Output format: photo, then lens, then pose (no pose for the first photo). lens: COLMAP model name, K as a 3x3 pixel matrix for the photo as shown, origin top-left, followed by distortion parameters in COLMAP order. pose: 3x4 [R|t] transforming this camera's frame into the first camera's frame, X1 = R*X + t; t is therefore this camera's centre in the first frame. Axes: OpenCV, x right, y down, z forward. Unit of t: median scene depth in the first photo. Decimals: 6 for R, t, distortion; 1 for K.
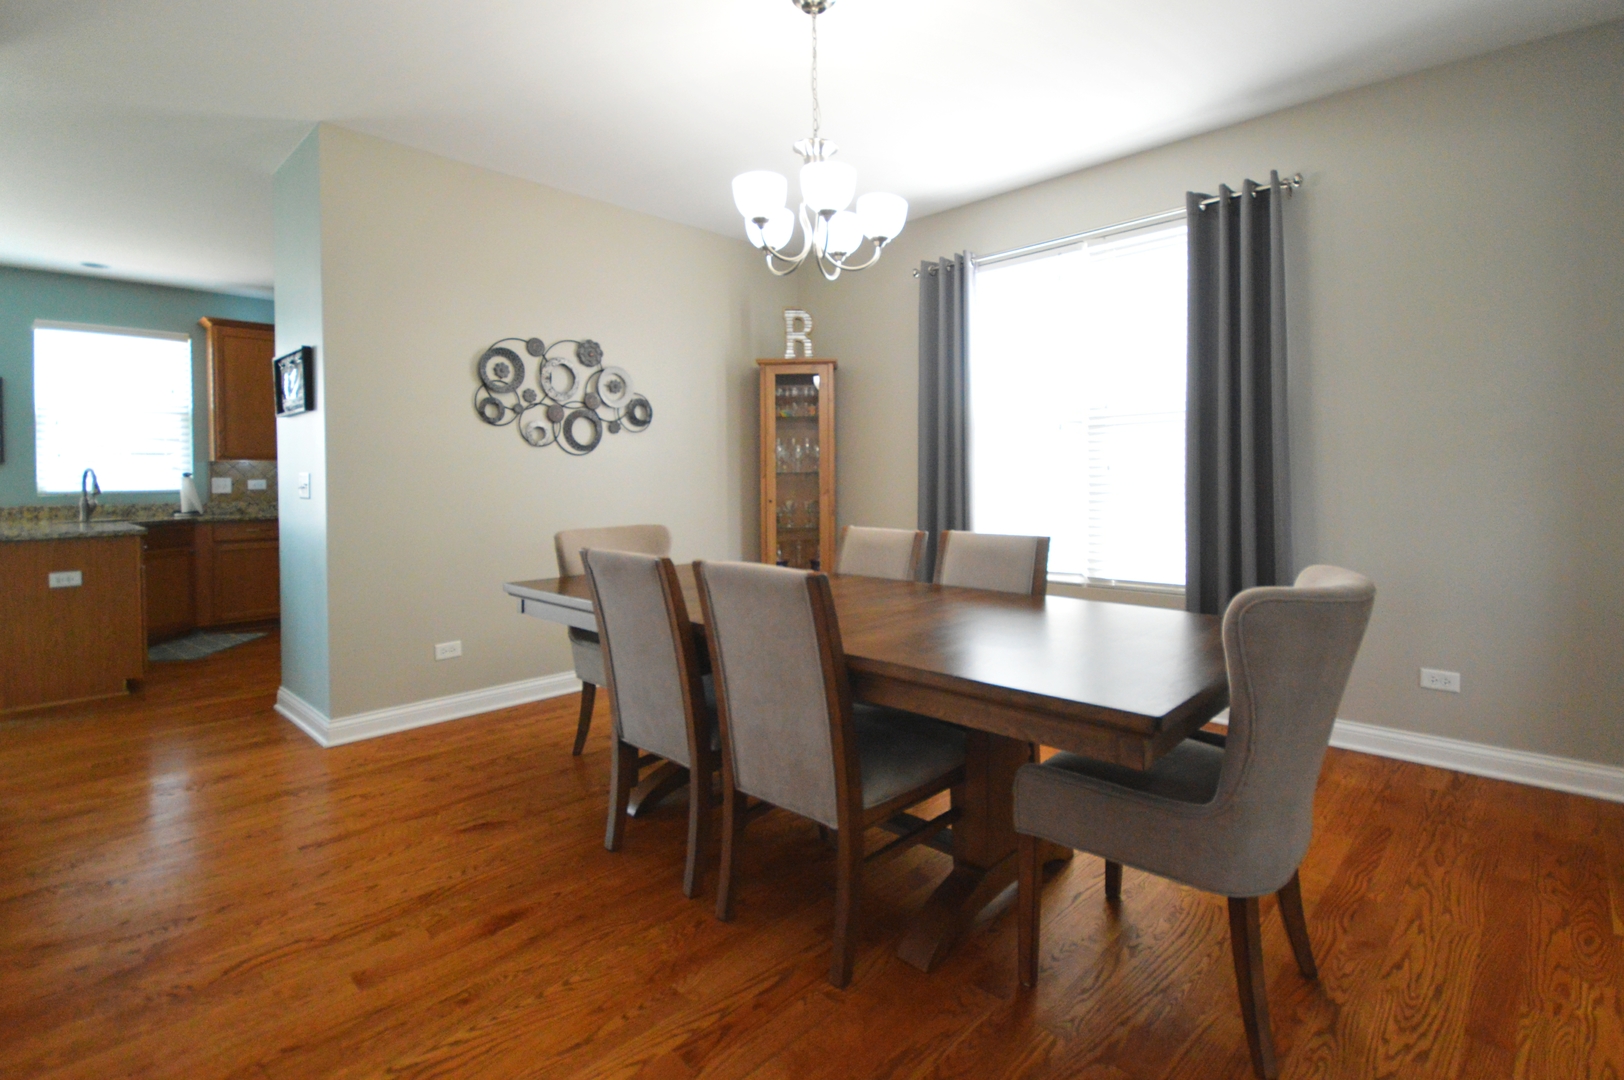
lens RADIAL K [[761.7, 0, 815.8], [0, 761.7, 490.2], [0, 0, 1]] dist [0.001718, -0.000046]
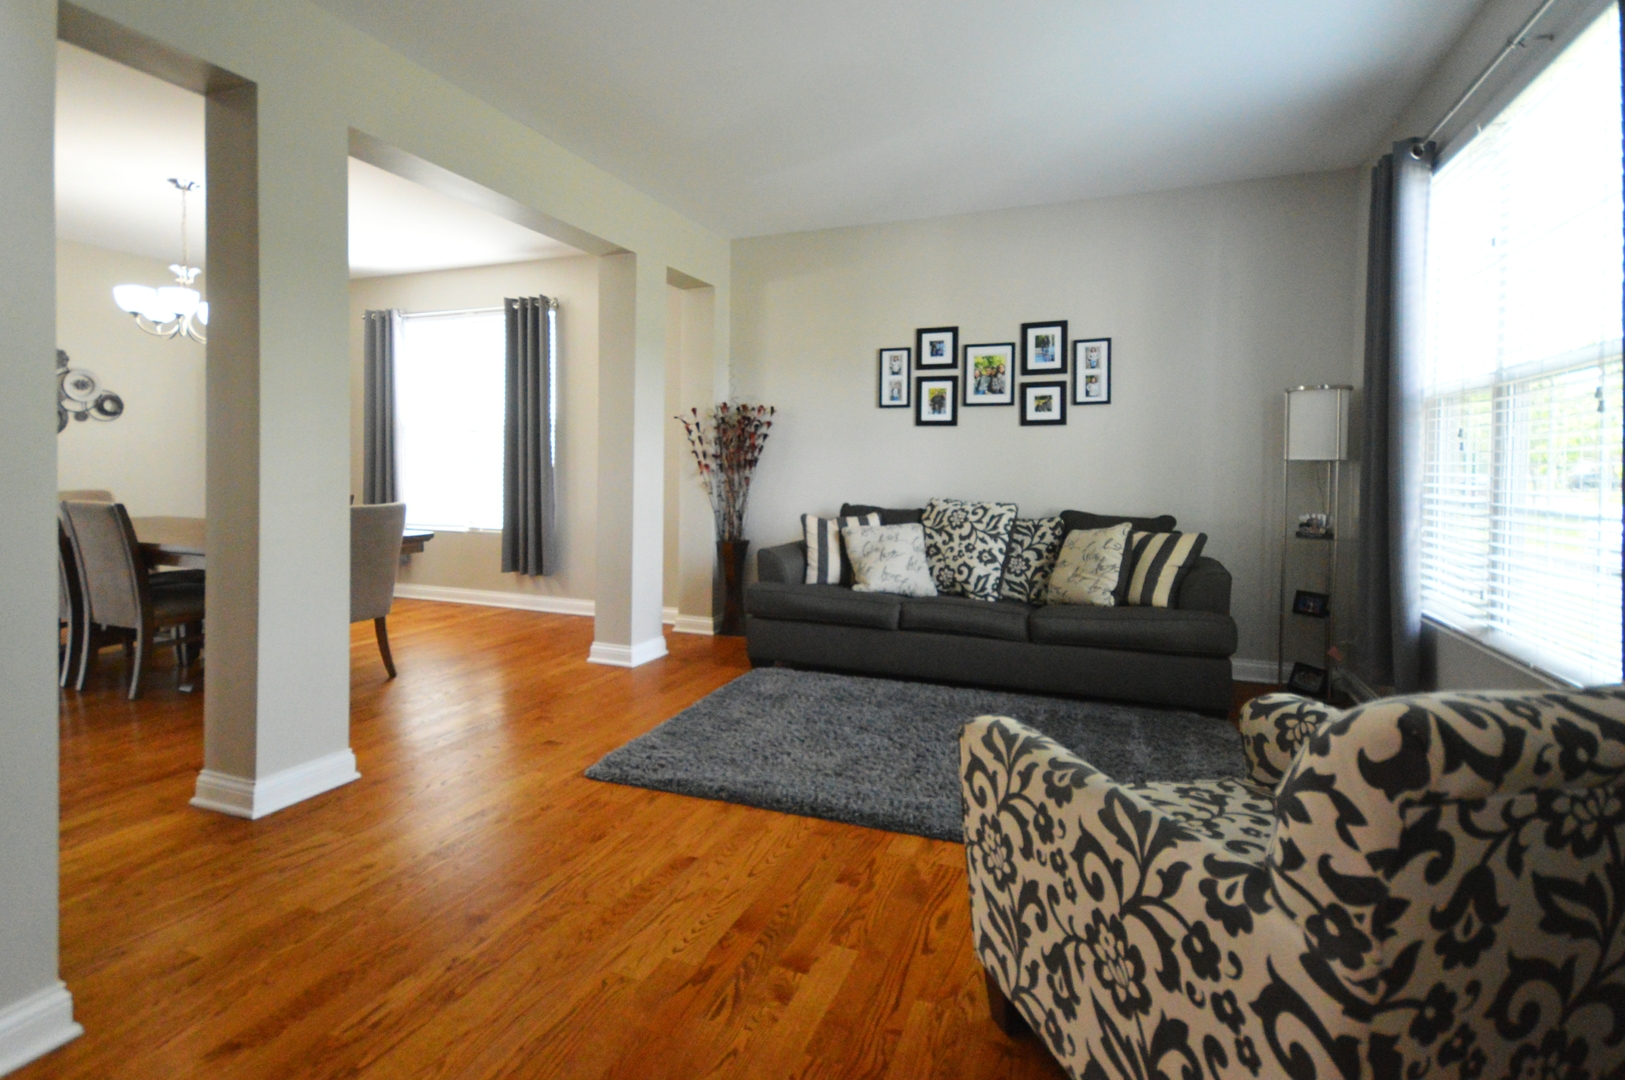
lens RADIAL K [[787.4, 0, 786.9], [0, 787.4, 481.1], [0, 0, 1]] dist [0.043445, -0.000052]
pose [[0.938572, 0.016058, 0.344711, 0.392414], [-0.017738, 0.999841, 0.001719, 0.003120], [-0.344628, -0.007727, 0.938707, -0.718110]]
